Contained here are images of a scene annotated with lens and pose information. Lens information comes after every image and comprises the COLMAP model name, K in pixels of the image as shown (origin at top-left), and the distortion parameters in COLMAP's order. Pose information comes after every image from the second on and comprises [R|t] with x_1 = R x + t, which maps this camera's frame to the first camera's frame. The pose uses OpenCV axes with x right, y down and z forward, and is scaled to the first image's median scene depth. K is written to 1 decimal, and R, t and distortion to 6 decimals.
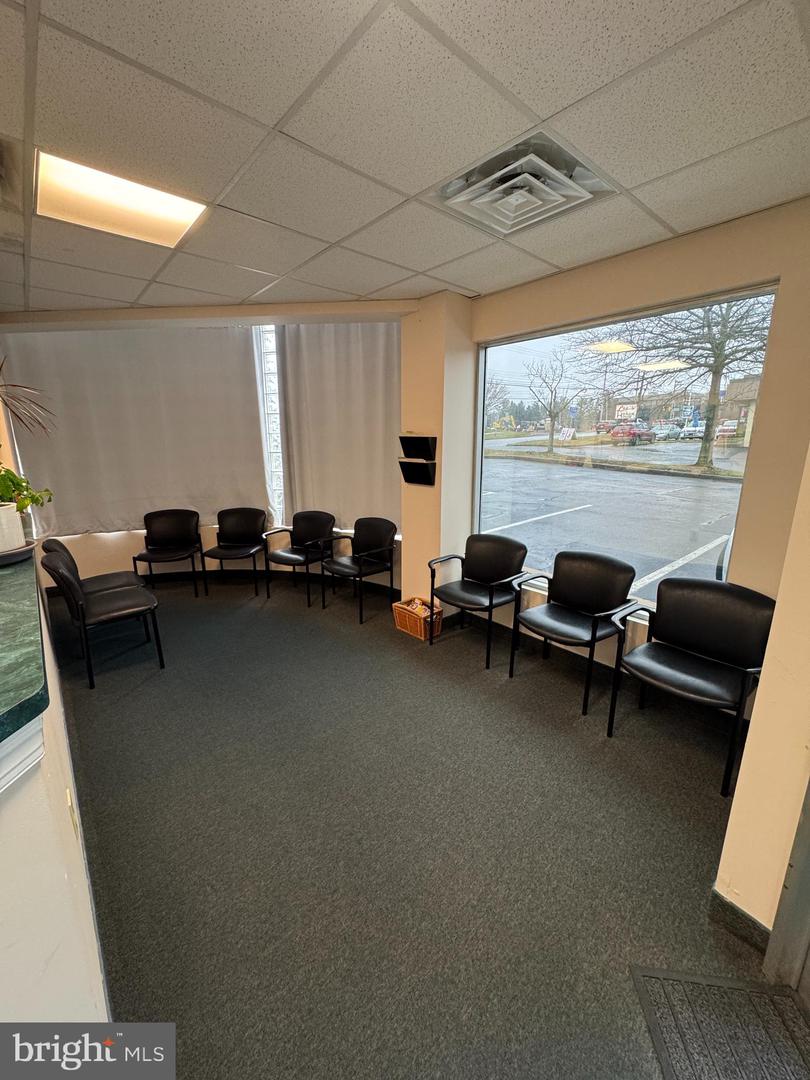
lens RADIAL K [[427.9, 0, 408.5], [0, 427.9, 540.7], [0, 0, 1]] dist [-0.001992, -0.000187]
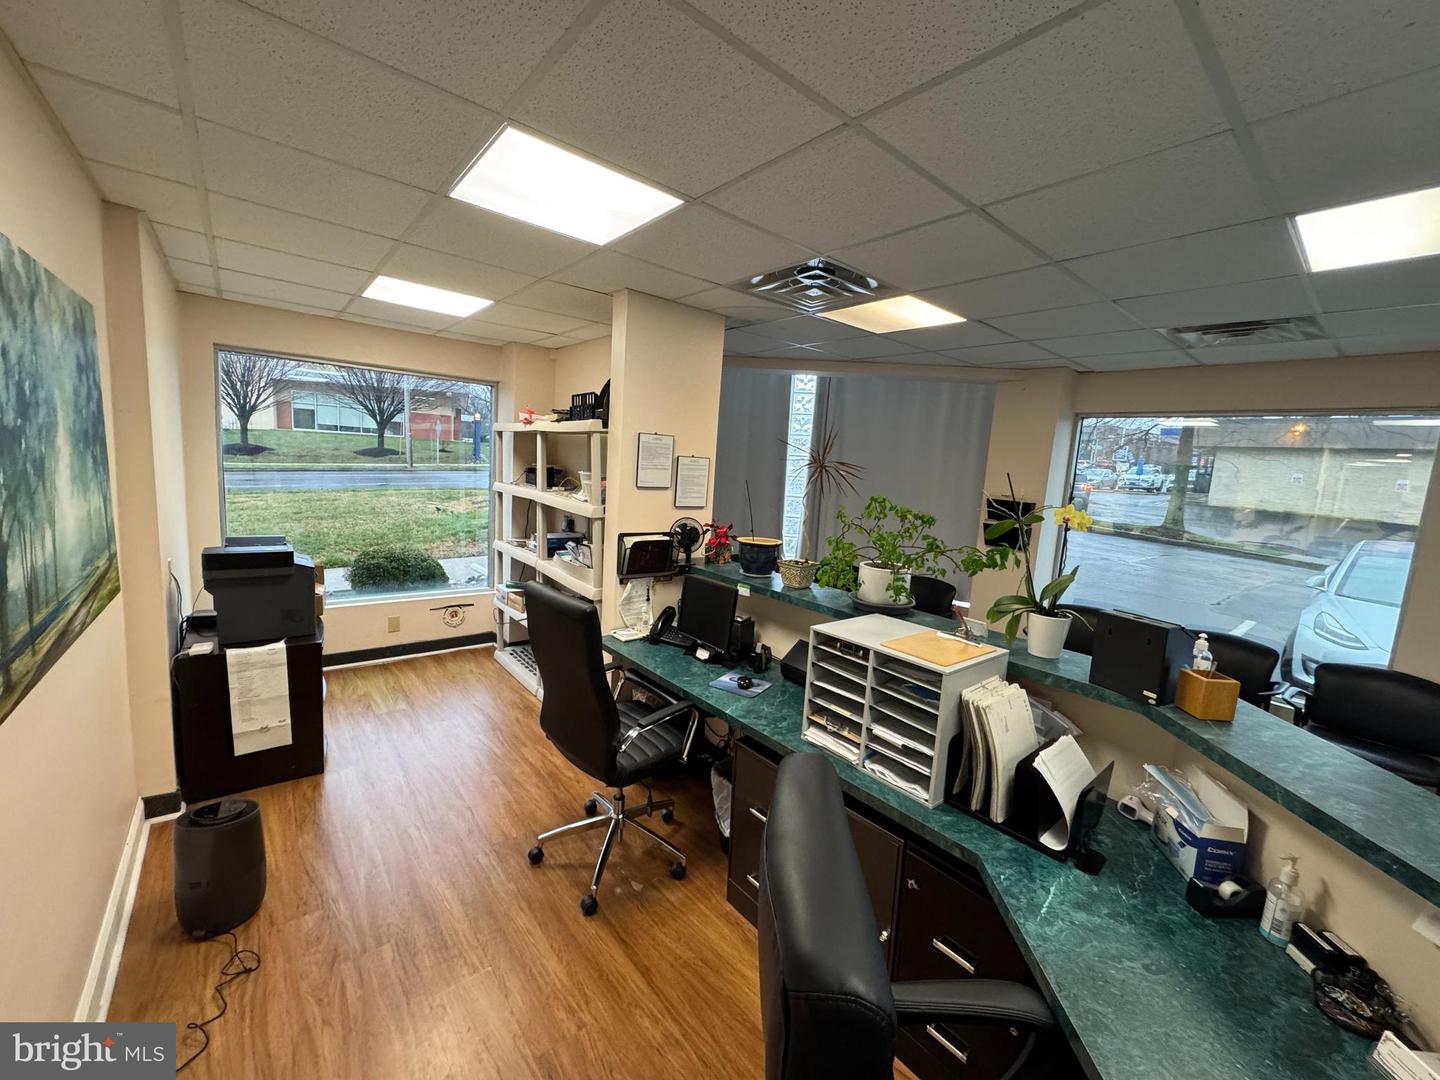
lens RADIAL K [[570.5, 0, 720.3], [0, 570.5, 535.9], [0, 0, 1]] dist [-0.001992, -0.000187]
pose [[0.997396, 0.068872, -0.021385, -0.584028], [-0.070677, 0.992468, -0.100060, 0.015079], [0.014332, 0.101311, 0.994752, -0.291078]]
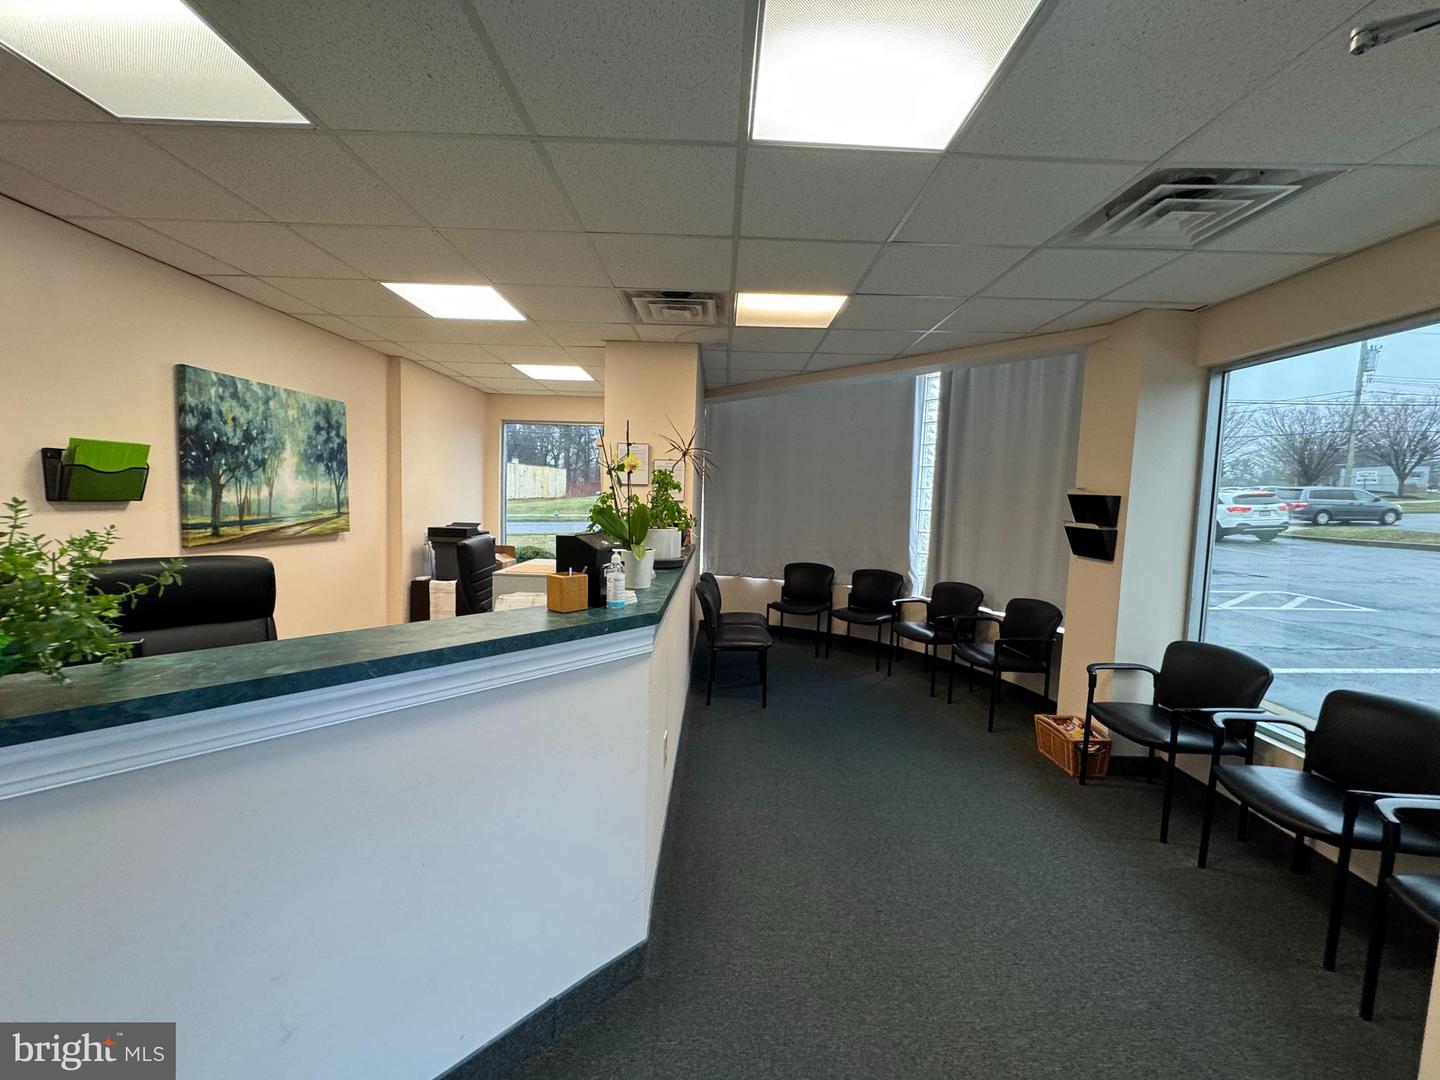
lens RADIAL K [[570.5, 0, 720.3], [0, 570.5, 535.9], [0, 0, 1]] dist [-0.001992, -0.000187]
pose [[0.750257, 0.071417, -0.657277, 0.183036], [-0.180360, 0.978550, -0.099549, 0.042766], [0.636069, 0.193234, 0.747045, -0.142880]]
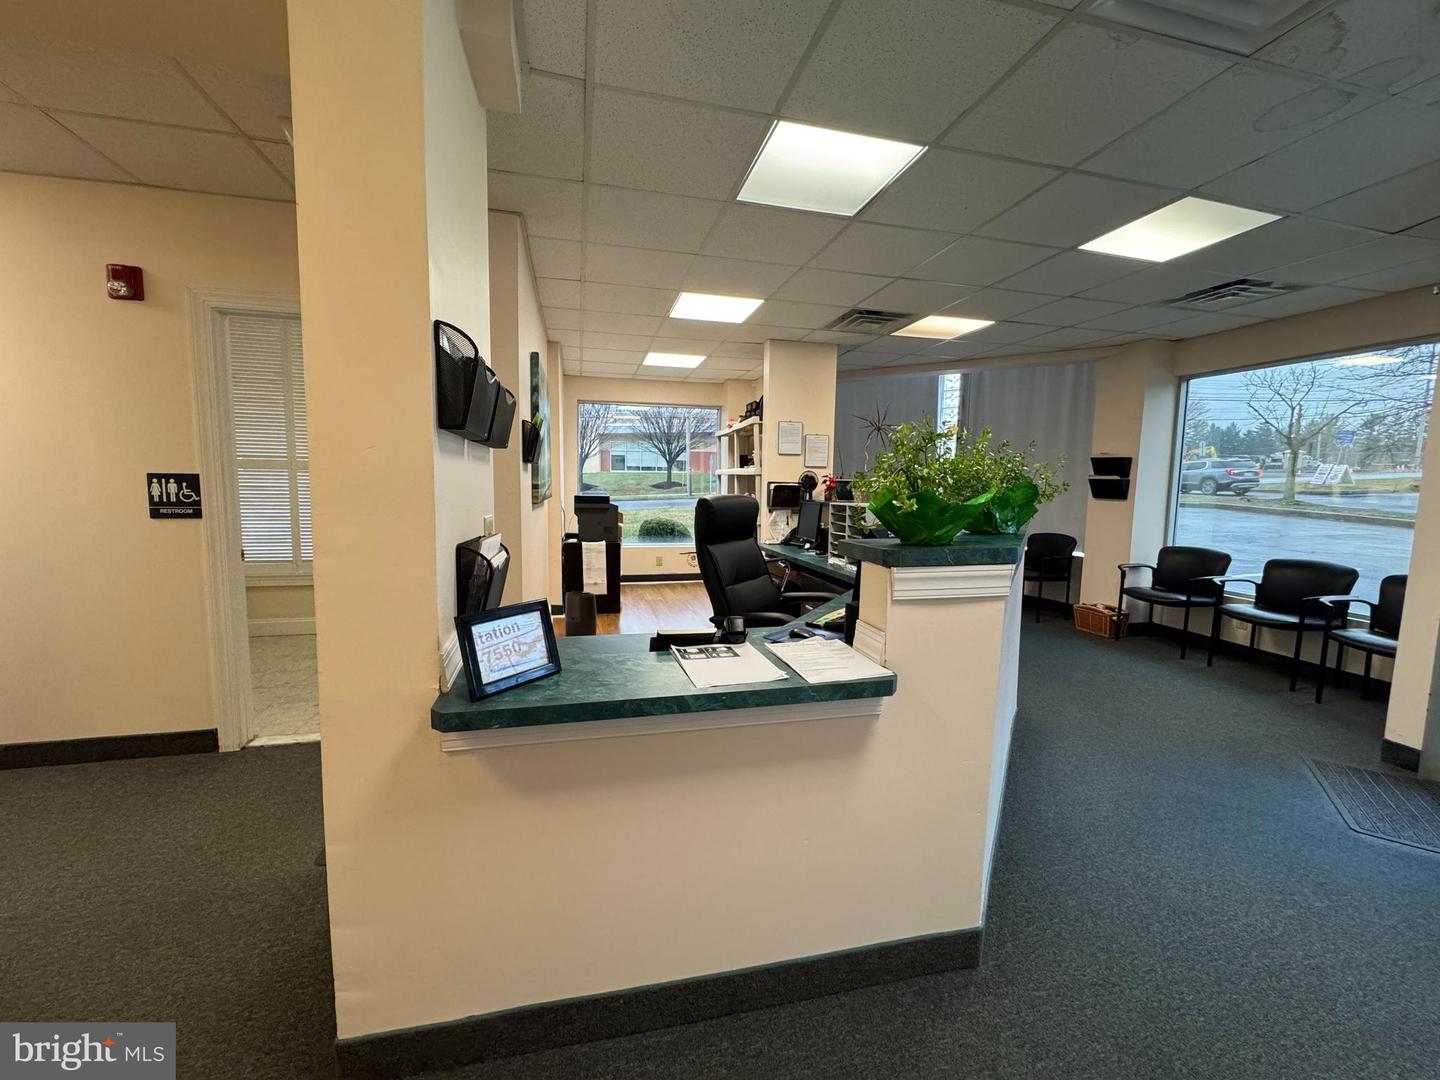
lens RADIAL K [[570.5, 0, 720.3], [0, 570.5, 535.9], [0, 0, 1]] dist [-0.001992, -0.000187]
pose [[0.887685, 0.057663, -0.456825, -0.189622], [-0.118929, 0.987176, -0.106492, 0.241718], [0.444826, 0.148861, 0.883159, -0.753893]]
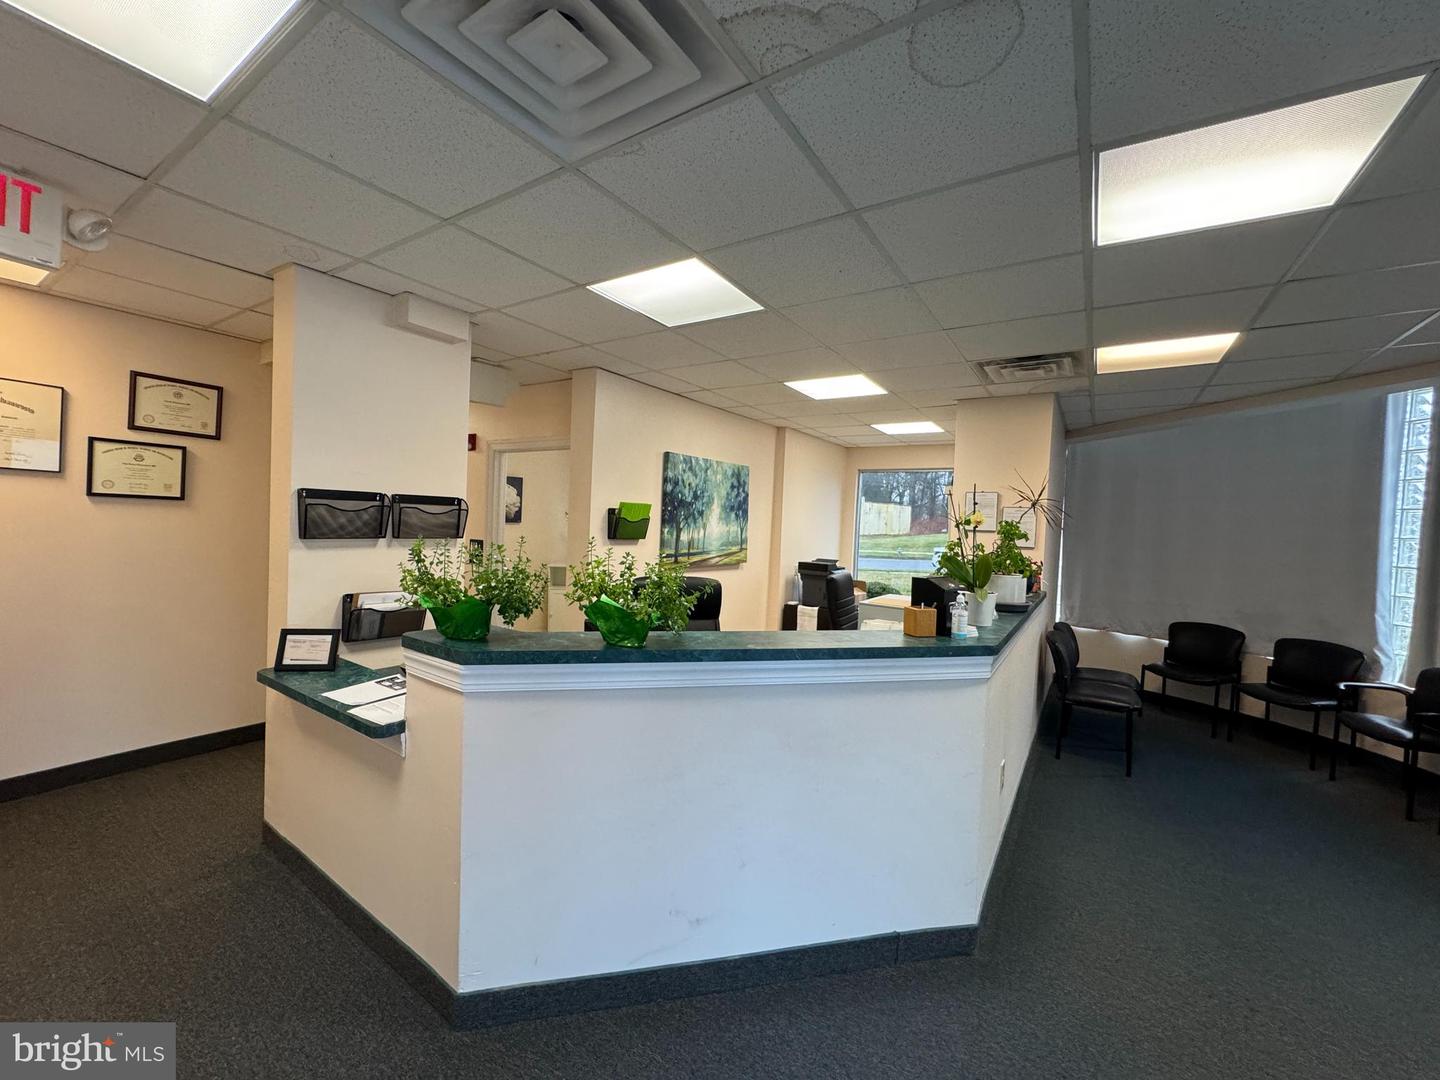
lens RADIAL K [[570.5, 0, 720.3], [0, 570.5, 535.9], [0, 0, 1]] dist [-0.001992, -0.000187]
pose [[0.261765, 0.040181, -0.964295, 0.316108], [-0.257928, 0.965705, -0.029777, 0.049143], [0.930028, 0.256513, 0.263152, -0.248903]]
